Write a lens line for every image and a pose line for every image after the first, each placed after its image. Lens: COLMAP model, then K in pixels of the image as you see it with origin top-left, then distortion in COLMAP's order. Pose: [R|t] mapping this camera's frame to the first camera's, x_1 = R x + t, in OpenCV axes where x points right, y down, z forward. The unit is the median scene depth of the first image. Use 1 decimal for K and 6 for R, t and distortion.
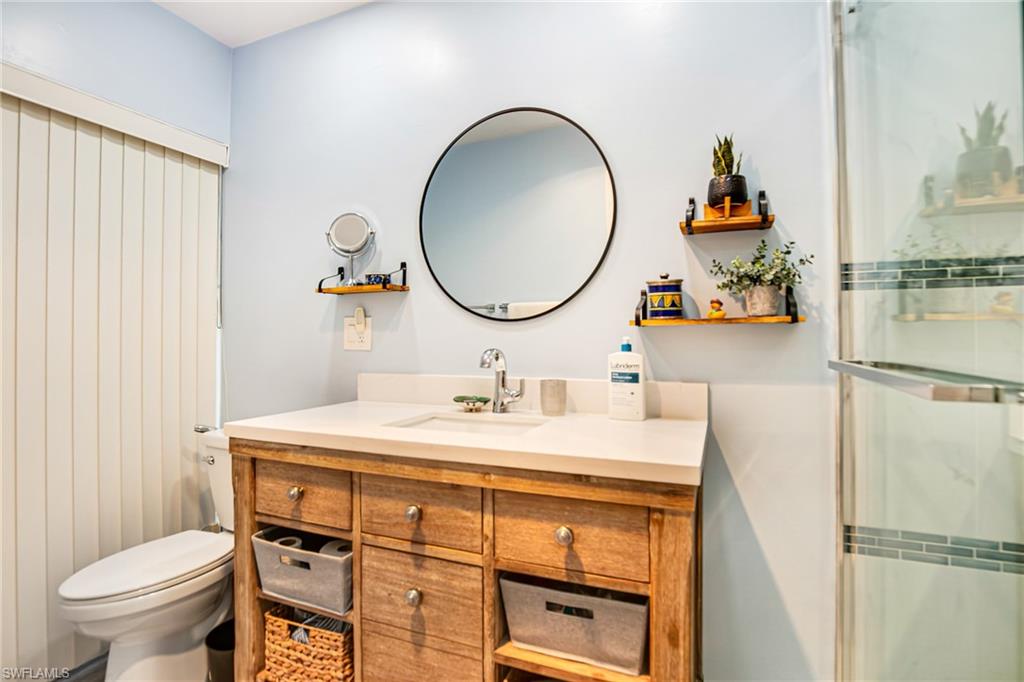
lens RADIAL K [[494.9, 0, 511.0], [0, 494.9, 334.8], [0, 0, 1]] dist [-0.036512, 0.004601]
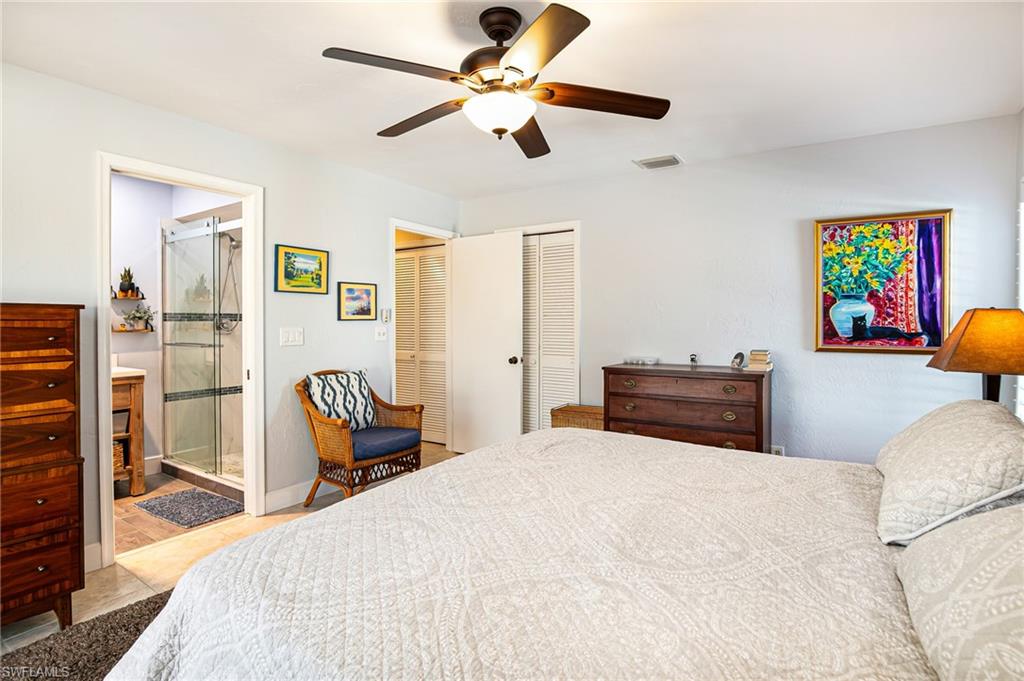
lens RADIAL K [[494.9, 0, 511.3], [0, 494.9, 320.0], [0, 0, 1]] dist [-0.036512, 0.004601]
pose [[0.179150, -0.002052, 0.983820, -2.112450], [-0.005374, 0.999981, 0.003064, -0.123336], [-0.983807, -0.005836, 0.179136, -1.880054]]
